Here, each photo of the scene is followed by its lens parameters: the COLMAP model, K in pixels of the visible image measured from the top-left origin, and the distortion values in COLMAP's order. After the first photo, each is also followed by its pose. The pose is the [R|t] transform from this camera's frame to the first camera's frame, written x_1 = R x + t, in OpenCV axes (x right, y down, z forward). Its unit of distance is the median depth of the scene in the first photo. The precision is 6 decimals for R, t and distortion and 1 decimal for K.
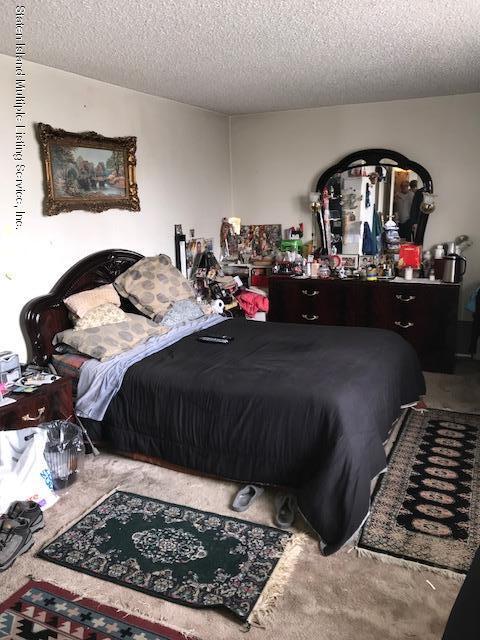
lens RADIAL K [[524.3, 0, 237.8], [0, 524.3, 318.0], [0, 0, 1]] dist [0.009230, -0.063517]
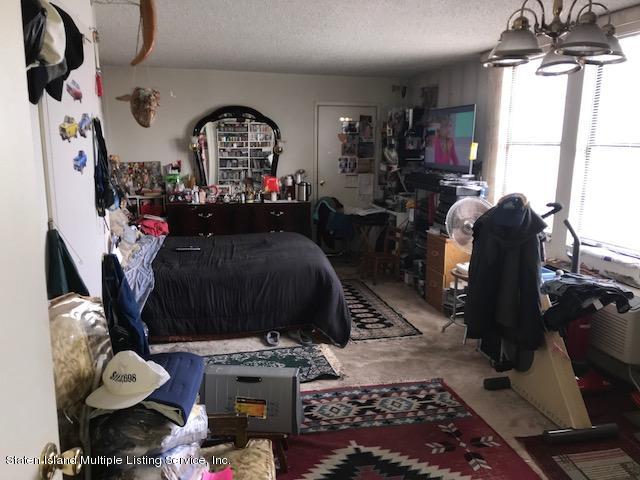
lens RADIAL K [[524.3, 0, 322.3], [0, 524.3, 241.5], [0, 0, 1]] dist [0.009230, -0.063517]
pose [[0.769964, -0.088582, 0.631909, -0.698390], [0.108475, 0.994073, 0.007177, 0.057919], [-0.628799, 0.063020, 0.775010, -0.247283]]
